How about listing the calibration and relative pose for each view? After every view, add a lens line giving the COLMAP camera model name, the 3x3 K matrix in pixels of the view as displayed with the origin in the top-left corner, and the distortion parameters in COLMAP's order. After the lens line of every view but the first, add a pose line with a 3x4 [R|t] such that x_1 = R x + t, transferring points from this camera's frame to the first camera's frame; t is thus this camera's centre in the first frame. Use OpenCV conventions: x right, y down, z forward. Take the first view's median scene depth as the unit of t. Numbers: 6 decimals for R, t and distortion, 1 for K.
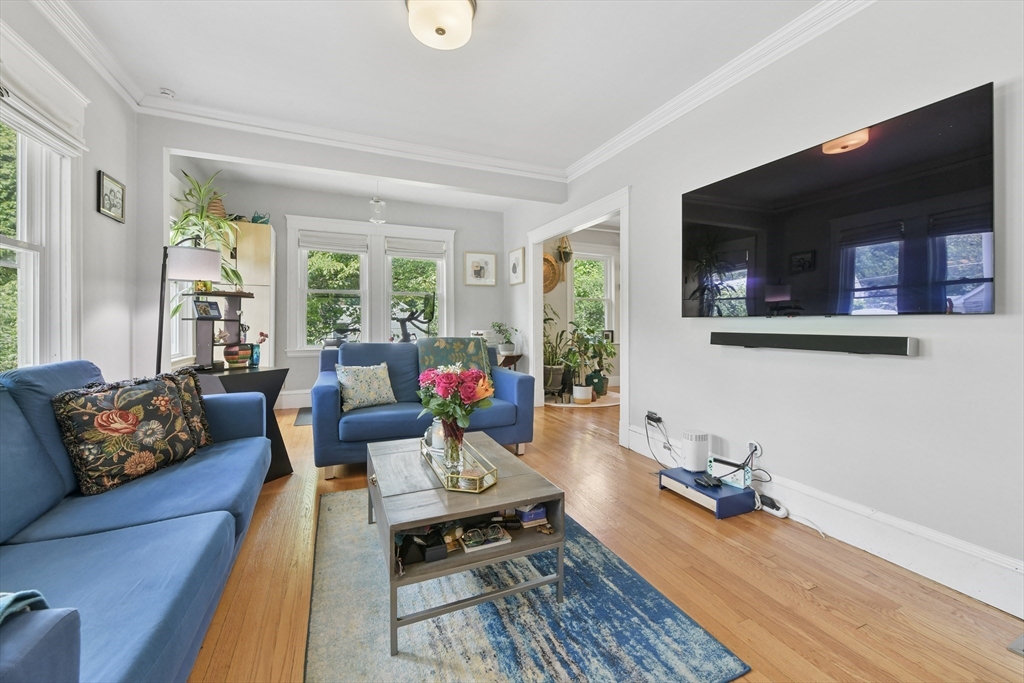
lens RADIAL K [[414.9, 0, 525.7], [0, 414.9, 325.3], [0, 0, 1]] dist [-0.006830, -0.000672]
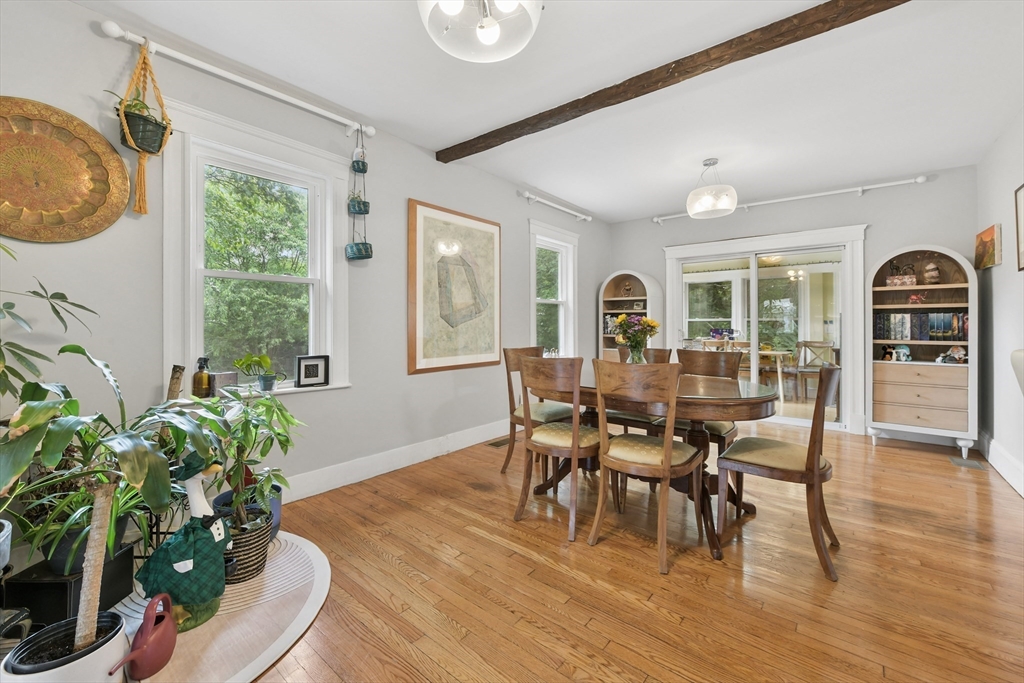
lens RADIAL K [[414.9, 0, 517.4], [0, 414.9, 319.6], [0, 0, 1]] dist [-0.006830, -0.000672]
pose [[0.895176, 0.010533, 0.445589, 0.514821], [-0.001312, 0.999779, -0.020998, -0.040899], [-0.445711, 0.018212, 0.894991, 1.425403]]
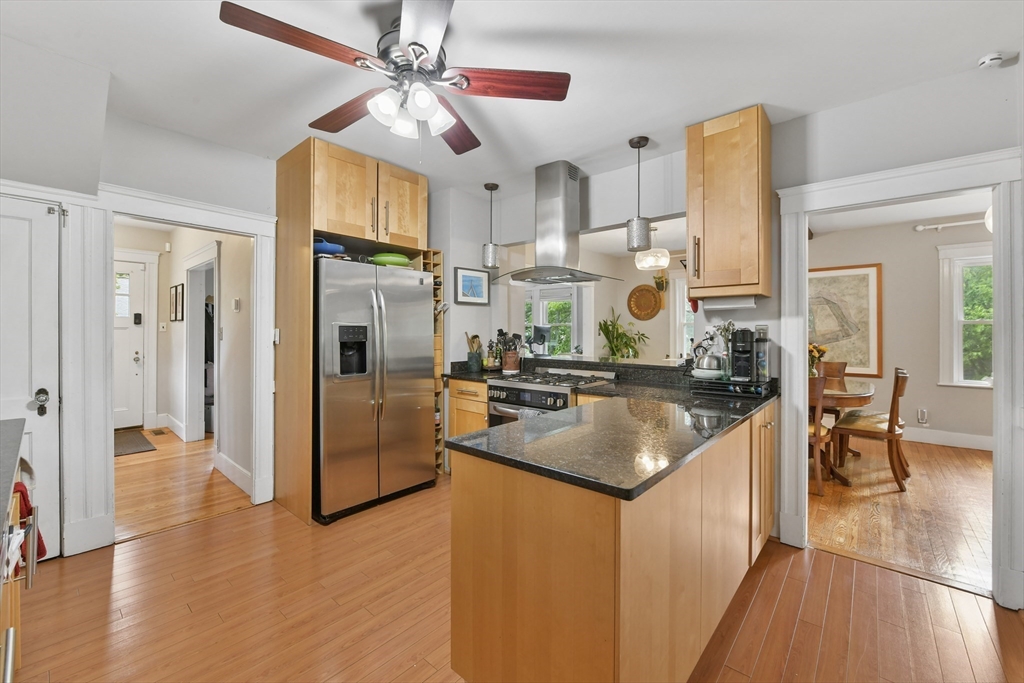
lens RADIAL K [[414.9, 0, 512.5], [0, 414.9, 330.7], [0, 0, 1]] dist [-0.006830, -0.000672]
pose [[0.414072, 0.005526, -0.910227, 2.250727], [-0.008266, 0.999963, 0.002311, -0.116331], [0.910207, 0.006567, 0.414102, 0.464874]]
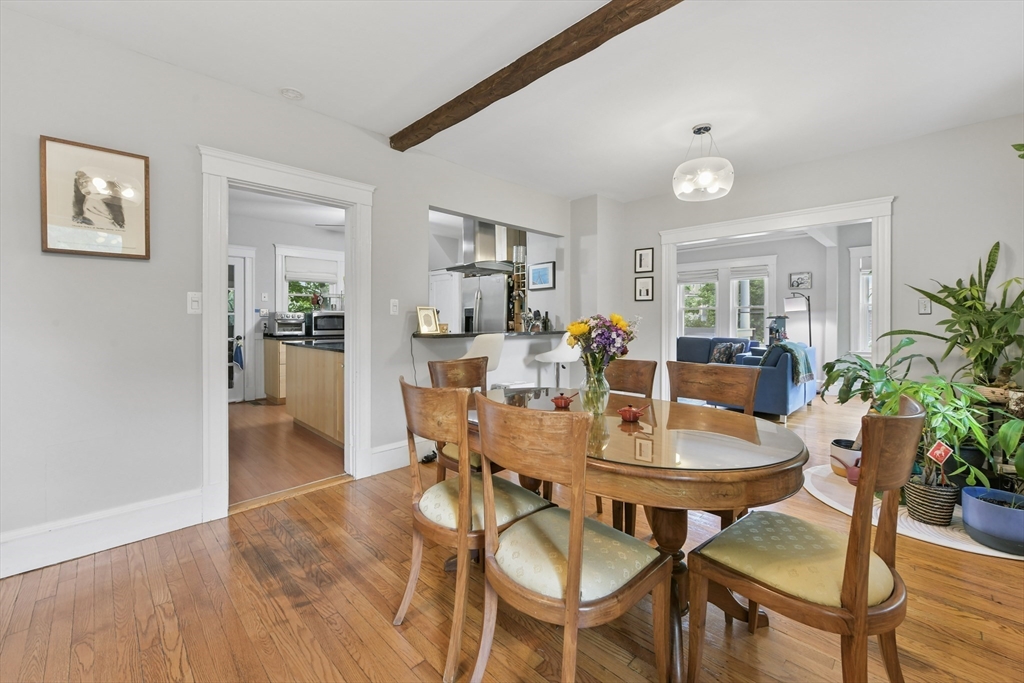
lens RADIAL K [[414.9, 0, 513.6], [0, 414.9, 321.9], [0, 0, 1]] dist [-0.006830, -0.000672]
pose [[-0.937531, 0.001697, -0.347898, 1.612638], [-0.001637, 0.999955, 0.009291, -0.071189], [0.347899, 0.009280, -0.937486, 2.830184]]
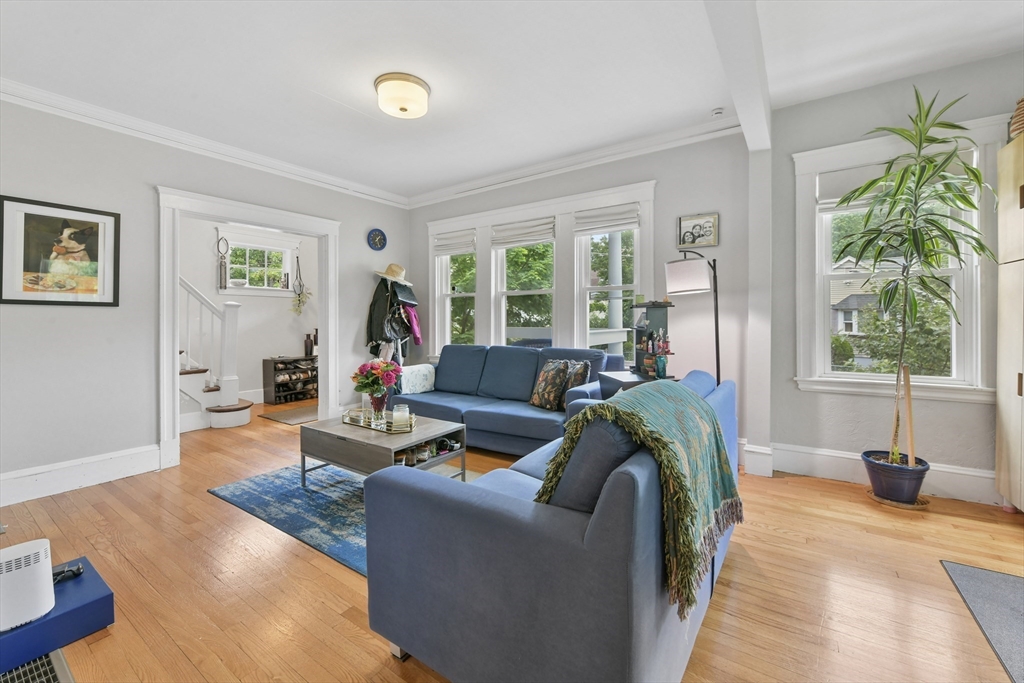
lens RADIAL K [[414.9, 0, 514.9], [0, 414.9, 319.2], [0, 0, 1]] dist [-0.006830, -0.000672]
pose [[-0.856021, 0.001926, -0.516938, 0.133654], [-0.000044, 0.999993, 0.003800, -0.043650], [0.516942, 0.003276, -0.856014, 1.801299]]
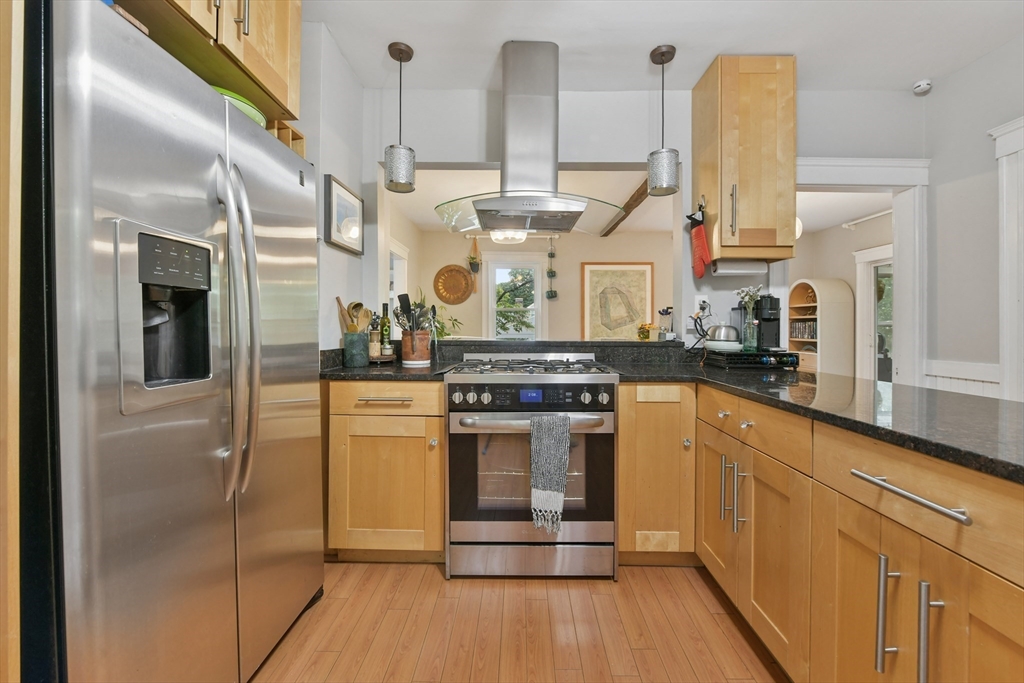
lens RADIAL K [[414.9, 0, 516.9], [0, 414.9, 328.9], [0, 0, 1]] dist [-0.006830, -0.000672]
pose [[0.908857, 0.009109, -0.417009, 1.470632], [-0.010469, 0.999945, -0.000976, -0.042966], [0.416977, 0.005252, 0.908902, 0.315580]]
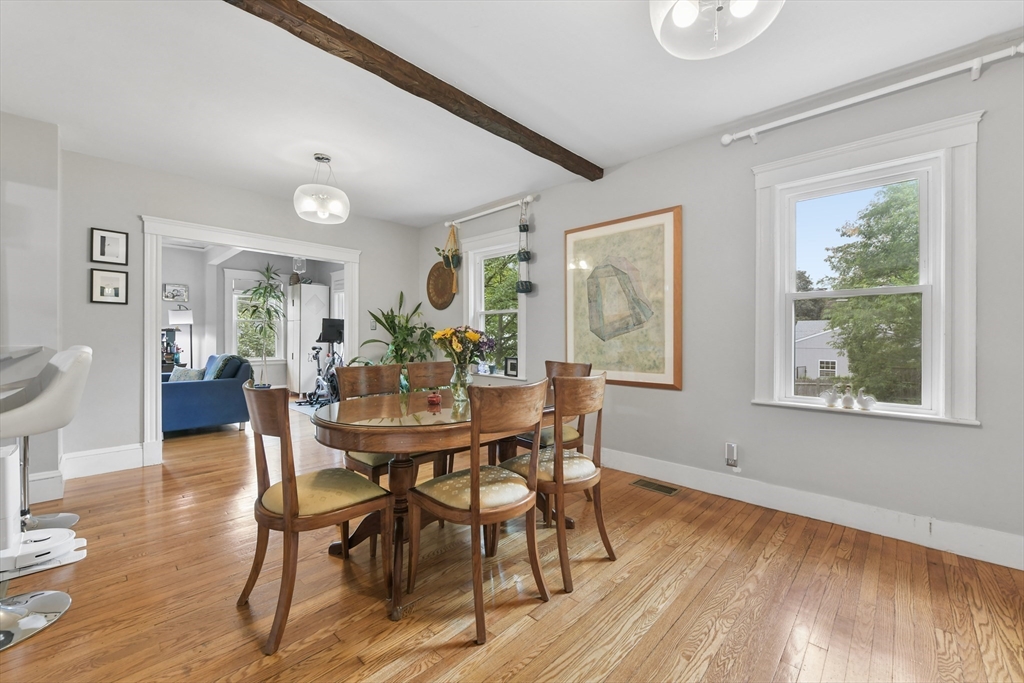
lens RADIAL K [[414.9, 0, 520.3], [0, 414.9, 340.3], [0, 0, 1]] dist [-0.006830, -0.000672]
pose [[0.379413, 0.007521, -0.925197, 2.140298], [-0.009115, 0.999949, 0.004391, -0.049152], [0.925182, 0.006767, 0.379462, 1.996666]]
